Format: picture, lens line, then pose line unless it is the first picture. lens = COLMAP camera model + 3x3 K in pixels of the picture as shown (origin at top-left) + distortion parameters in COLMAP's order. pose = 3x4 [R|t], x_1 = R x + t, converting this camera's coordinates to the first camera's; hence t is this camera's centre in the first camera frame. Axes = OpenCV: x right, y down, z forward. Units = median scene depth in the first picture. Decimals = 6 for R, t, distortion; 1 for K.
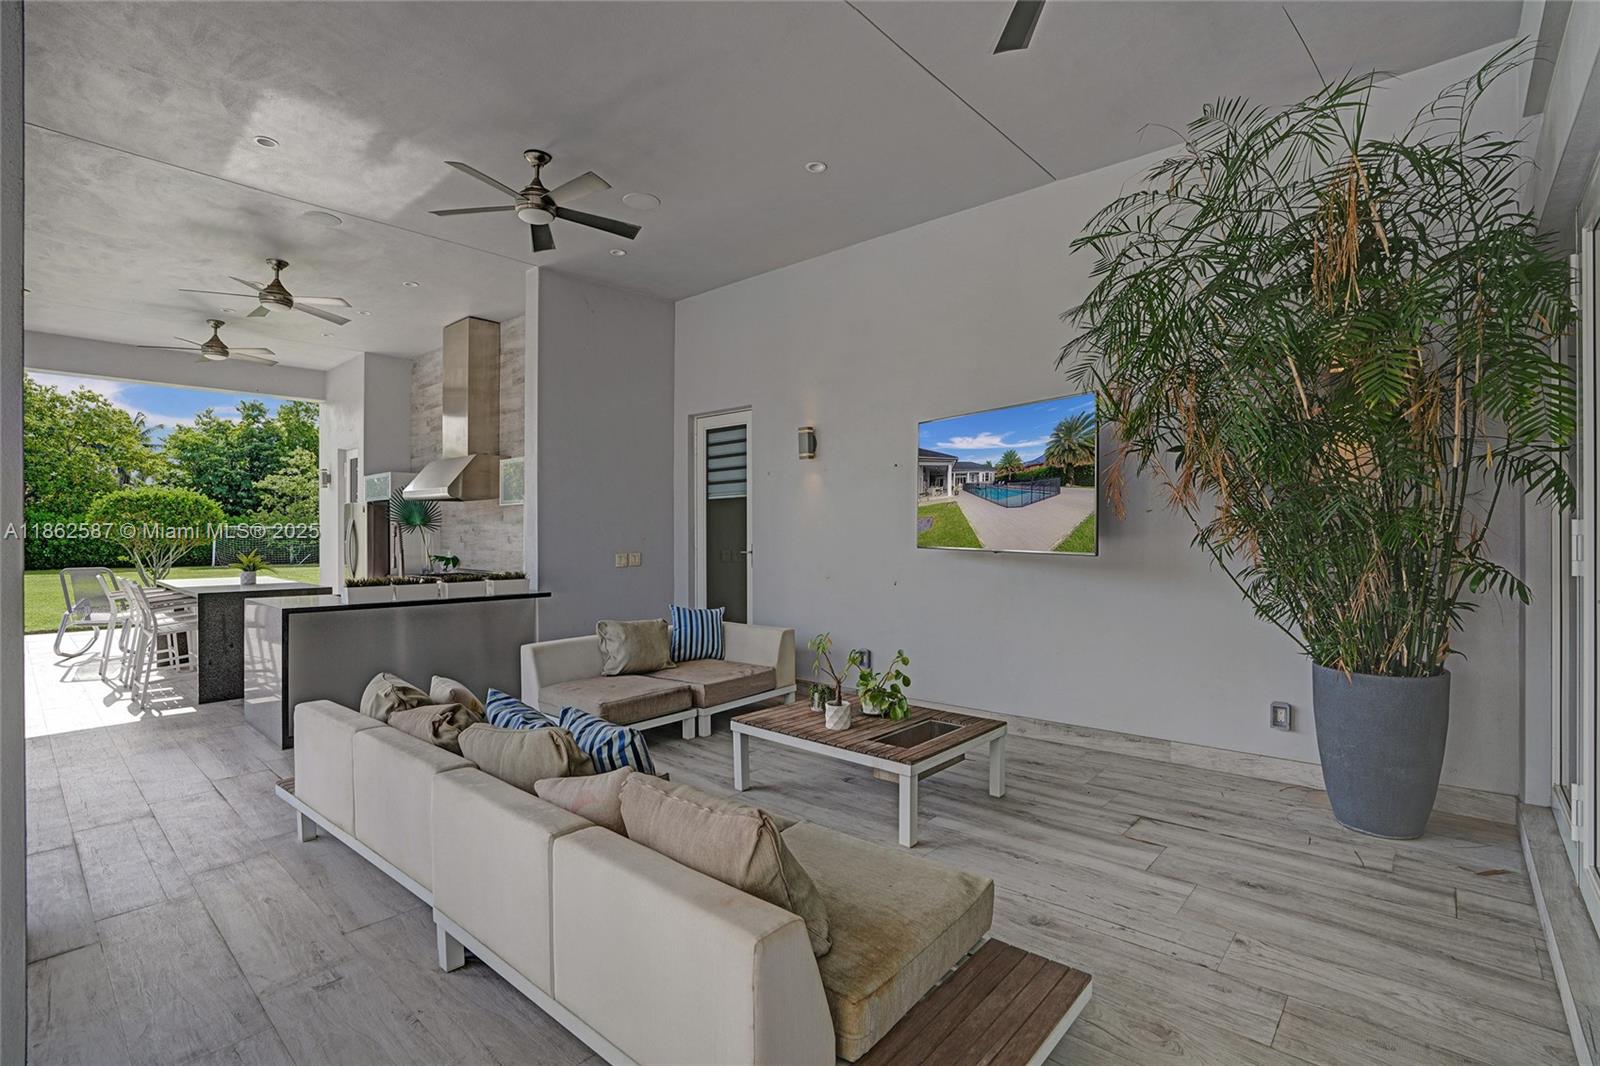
lens RADIAL K [[737.6, 0, 800.0], [0, 737.6, 533.0], [0, 0, 1]] dist [0.002061, 0.000087]
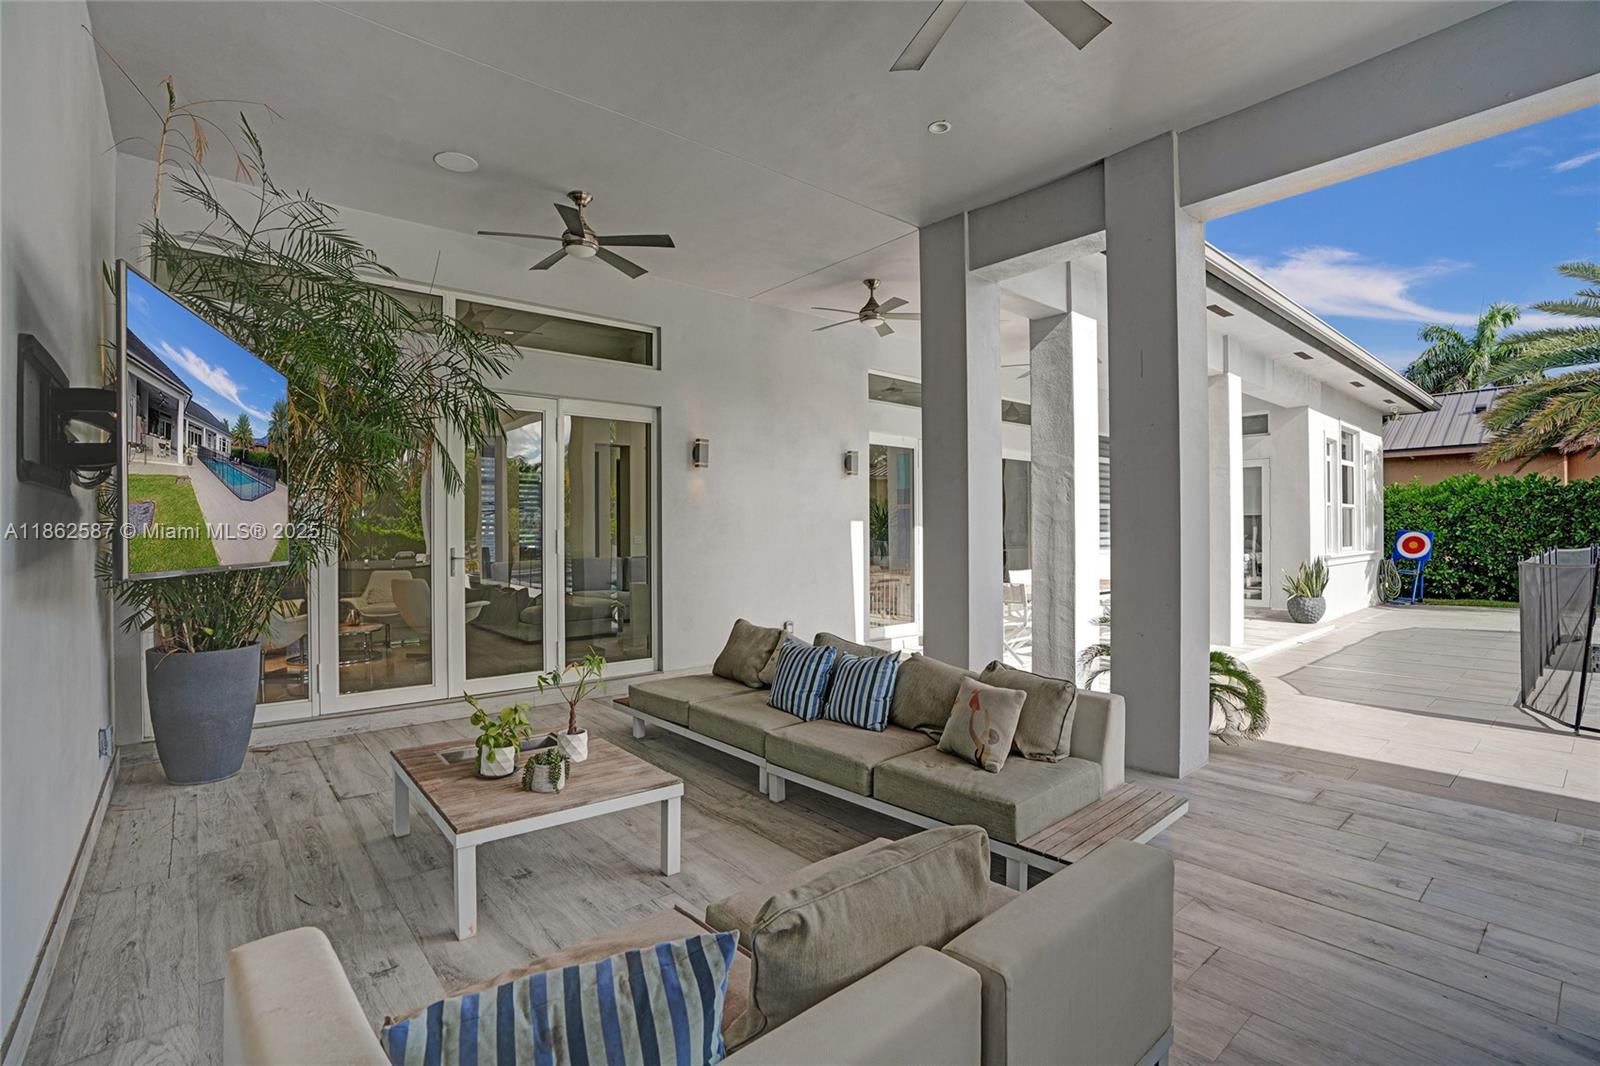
lens RADIAL K [[603.5, 0, 800.0], [0, 603.5, 533.0], [0, 0, 1]] dist [0.000316, -0.000005]
pose [[-0.992111, 0.013631, 0.124621, -0.068151], [0.013545, 0.999907, -0.001537, 0.000170], [-0.124631, 0.000163, -0.992203, 0.372884]]
